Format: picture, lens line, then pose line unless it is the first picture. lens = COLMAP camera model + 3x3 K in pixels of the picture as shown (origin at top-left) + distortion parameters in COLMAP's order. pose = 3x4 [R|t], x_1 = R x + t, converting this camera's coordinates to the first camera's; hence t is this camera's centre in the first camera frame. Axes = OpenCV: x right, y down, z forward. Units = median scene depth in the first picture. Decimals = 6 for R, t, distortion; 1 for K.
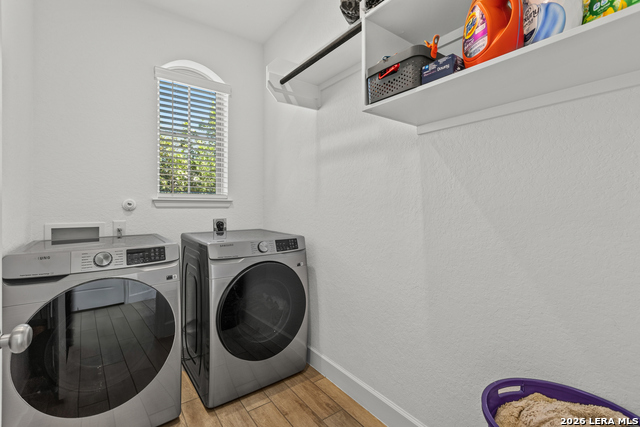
lens RADIAL K [[285.9, 0, 318.5], [0, 285.9, 211.3], [0, 0, 1]] dist [0.002767, -0.001082]
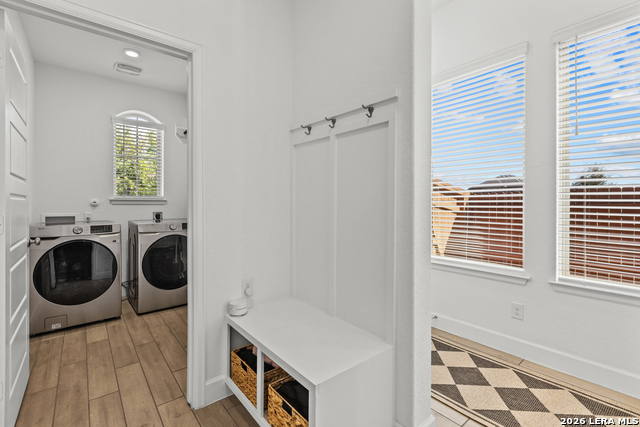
lens RADIAL K [[285.9, 0, 321.6], [0, 285.9, 208.7], [0, 0, 1]] dist [0.002767, -0.001082]
pose [[0.997746, 0.000884, 0.067100, 0.613356], [-0.000571, 0.999989, -0.004683, 0.021585], [-0.067104, 0.004634, 0.997735, -0.838975]]
